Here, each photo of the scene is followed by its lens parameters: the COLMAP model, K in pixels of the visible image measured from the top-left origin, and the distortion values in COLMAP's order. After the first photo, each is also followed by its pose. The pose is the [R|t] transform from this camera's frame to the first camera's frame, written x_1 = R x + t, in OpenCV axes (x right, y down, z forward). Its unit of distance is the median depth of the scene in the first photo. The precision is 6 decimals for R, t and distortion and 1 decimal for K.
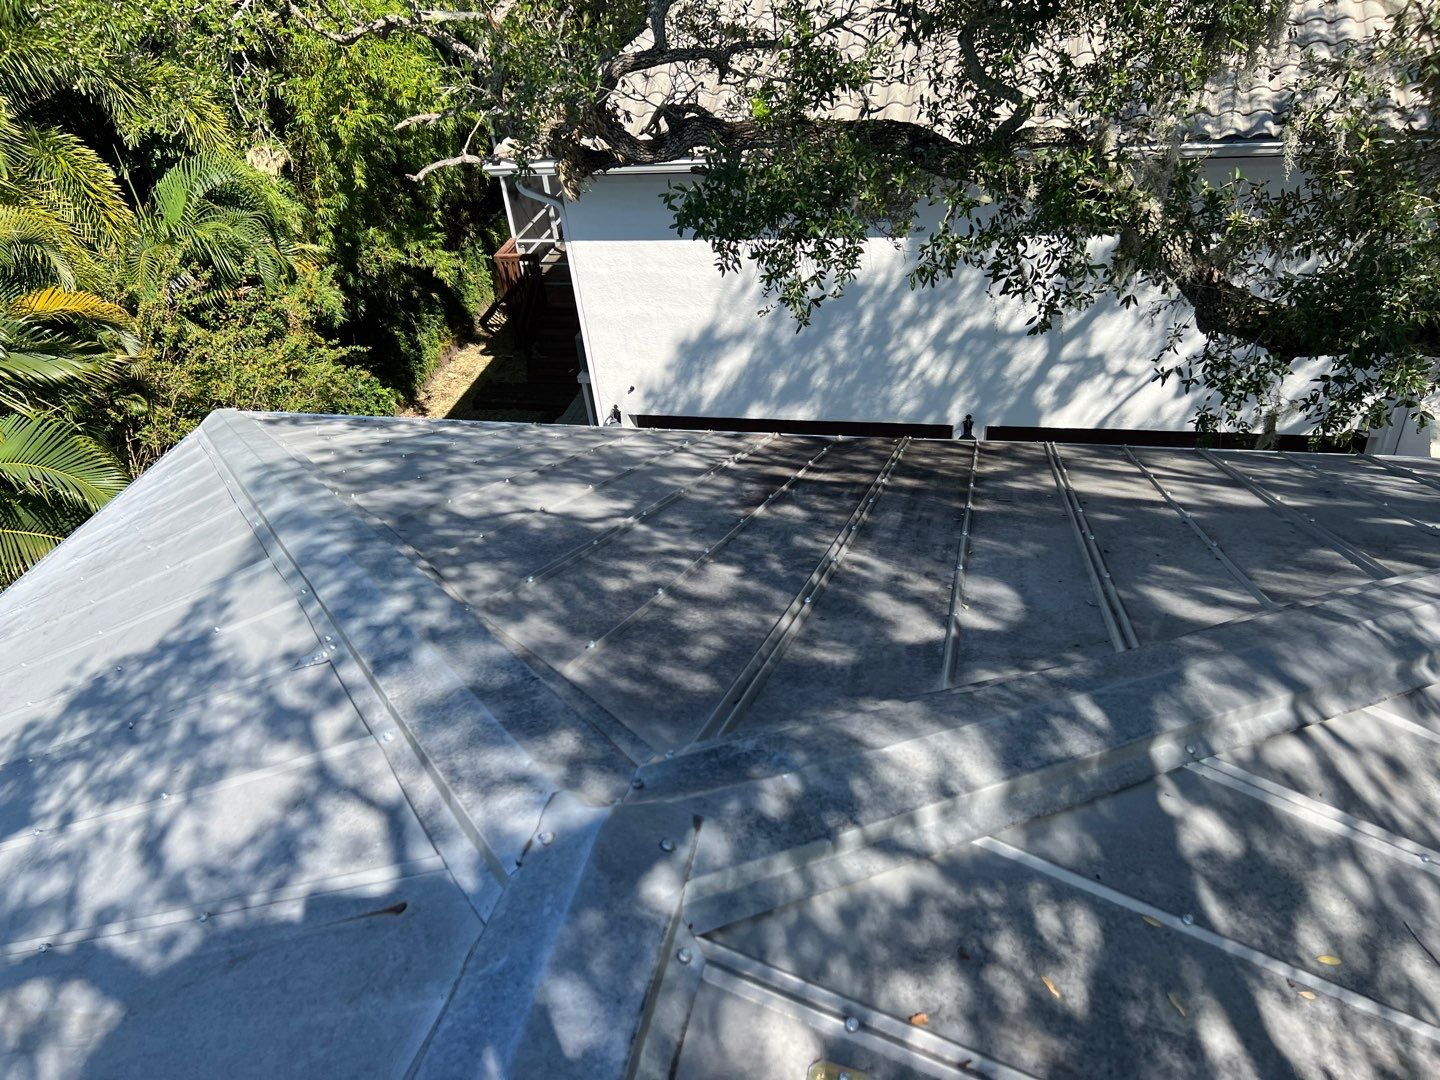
lens RADIAL K [[1104.9, 0, 722.3], [0, 1104.9, 548.4], [0, 0, 1]] dist [0.033953, -0.008365]
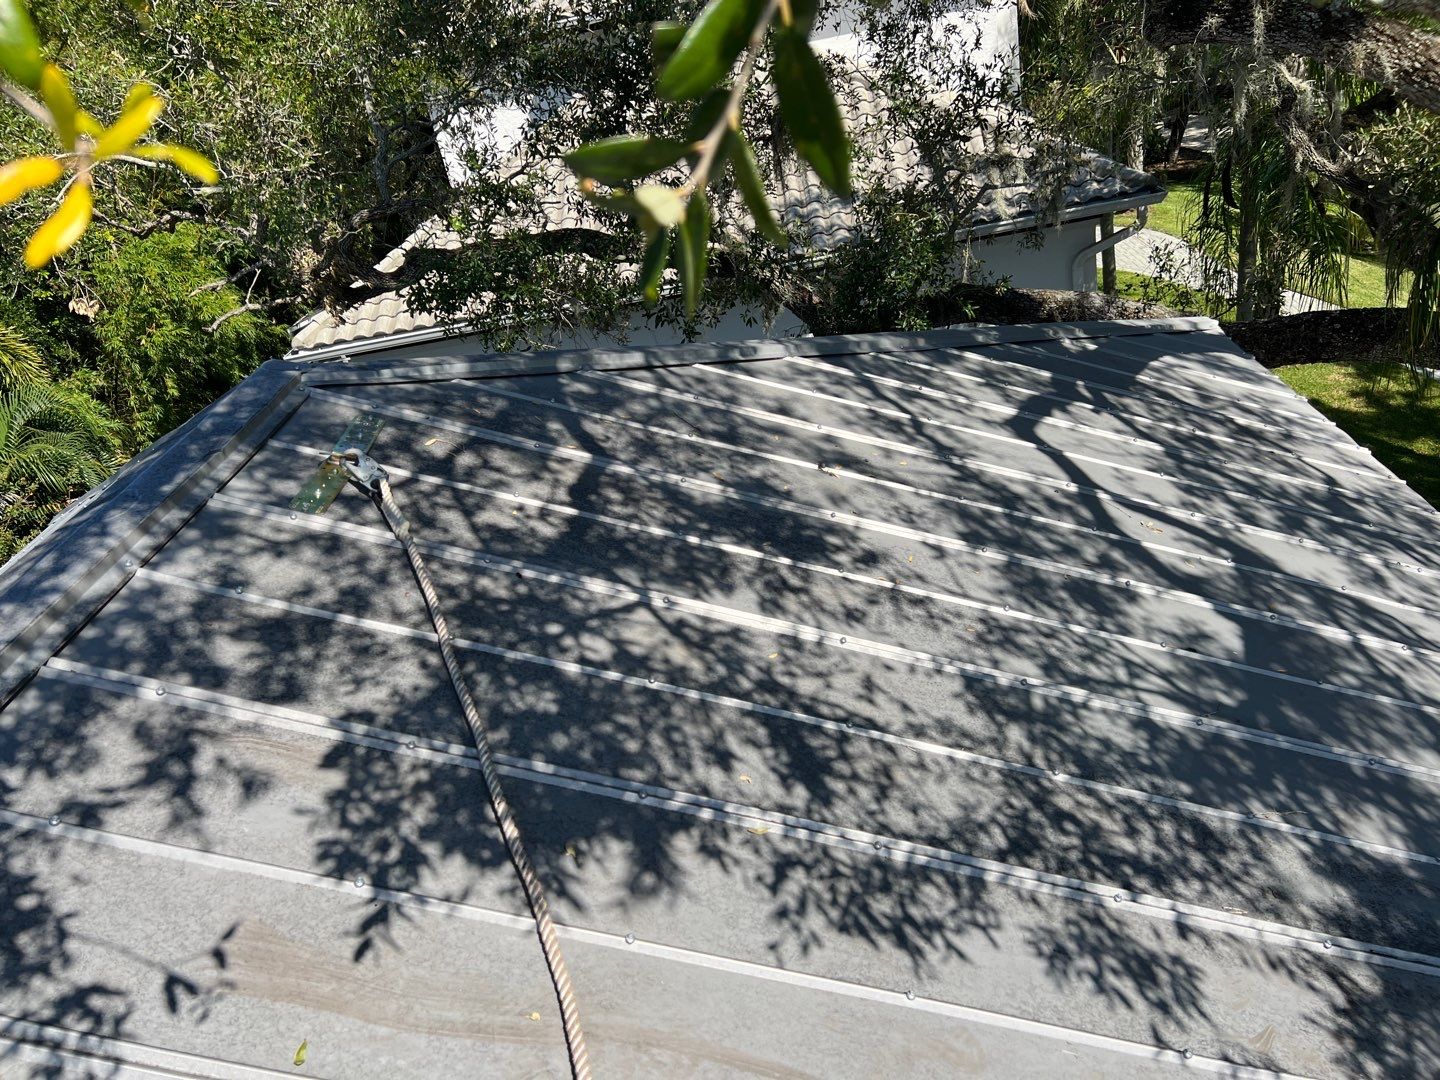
lens RADIAL K [[1104.9, 0, 720.8], [0, 1104.9, 539.8], [0, 0, 1]] dist [0.033953, -0.008365]
pose [[0.976662, -0.171311, 0.129553, 0.042162], [0.191330, 0.968003, -0.162366, 0.106930], [-0.097592, 0.183364, 0.978189, -0.122323]]
